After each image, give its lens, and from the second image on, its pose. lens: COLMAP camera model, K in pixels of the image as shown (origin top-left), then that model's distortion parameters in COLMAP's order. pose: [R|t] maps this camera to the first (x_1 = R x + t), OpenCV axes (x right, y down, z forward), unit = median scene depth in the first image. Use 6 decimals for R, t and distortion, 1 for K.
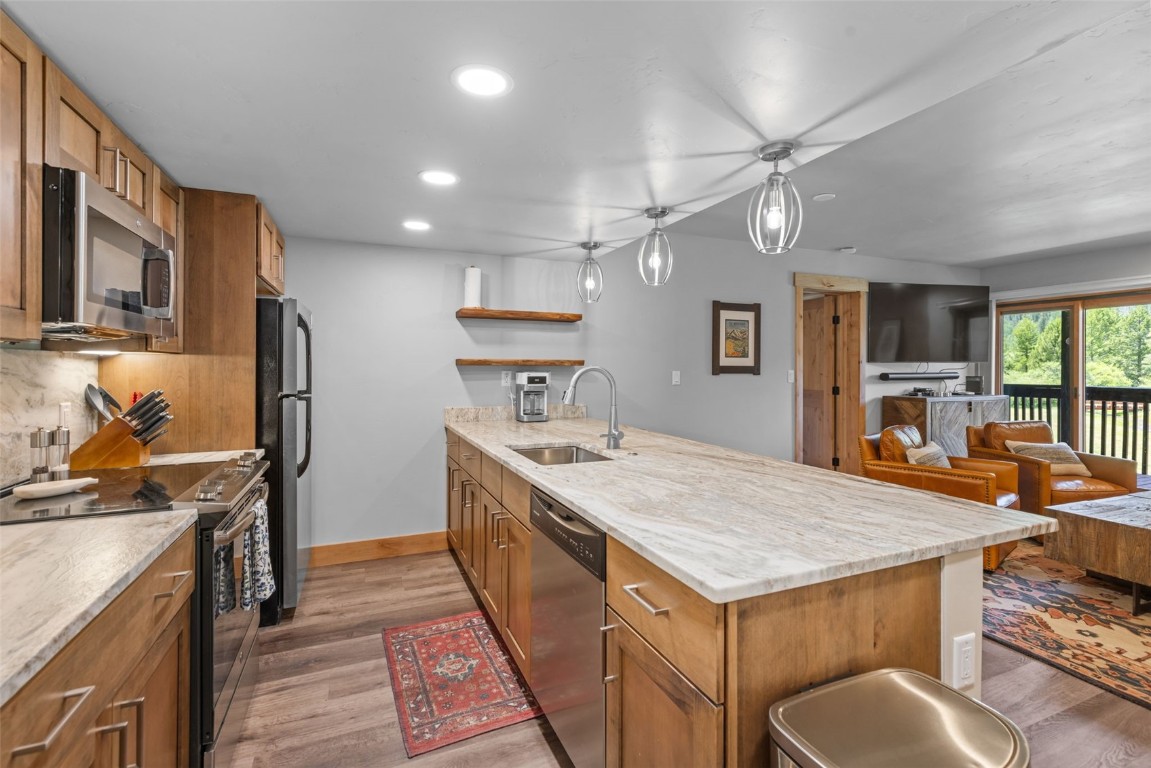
lens RADIAL K [[518.2, 0, 576.5], [0, 518.2, 368.1], [0, 0, 1]] dist [0.004969, 0.000087]
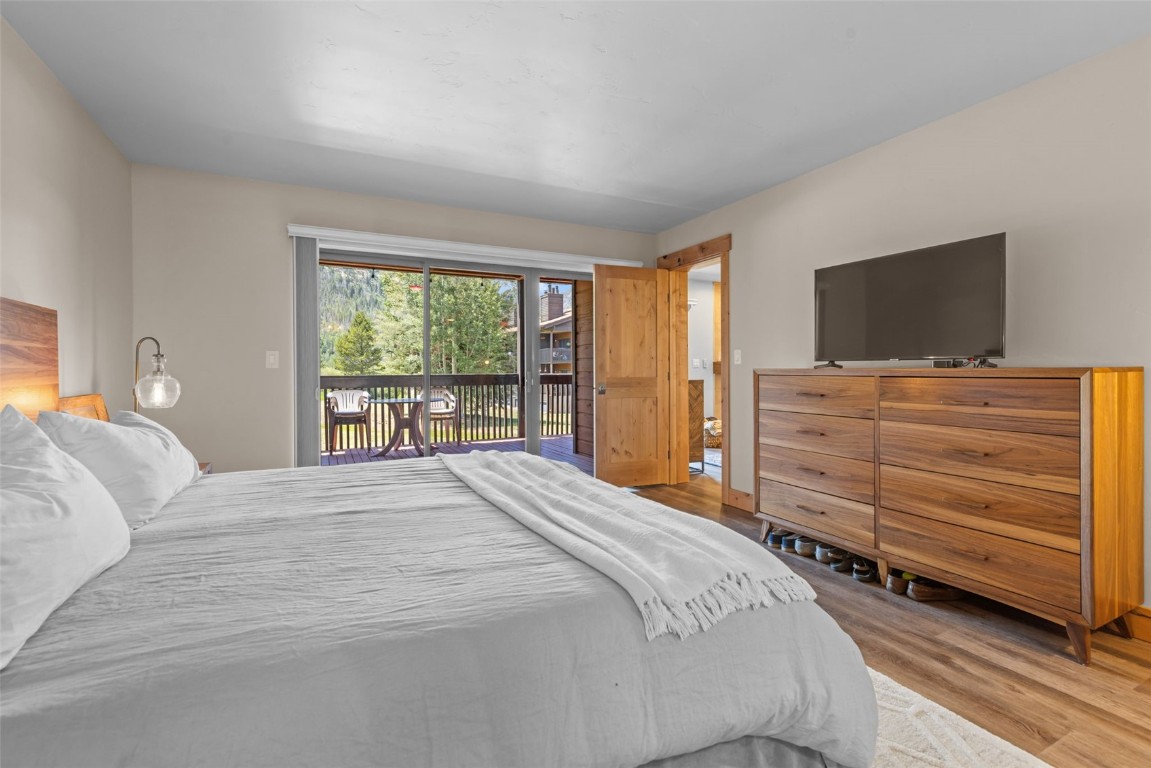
lens RADIAL K [[515.0, 0, 576.1], [0, 515.0, 371.9], [0, 0, 1]] dist [0.004317, -0.000056]
pose [[-0.068794, -0.004794, 0.997619, -0.551156], [0.006362, 0.999966, 0.005244, 0.044131], [-0.997611, 0.006707, -0.068761, 1.761974]]
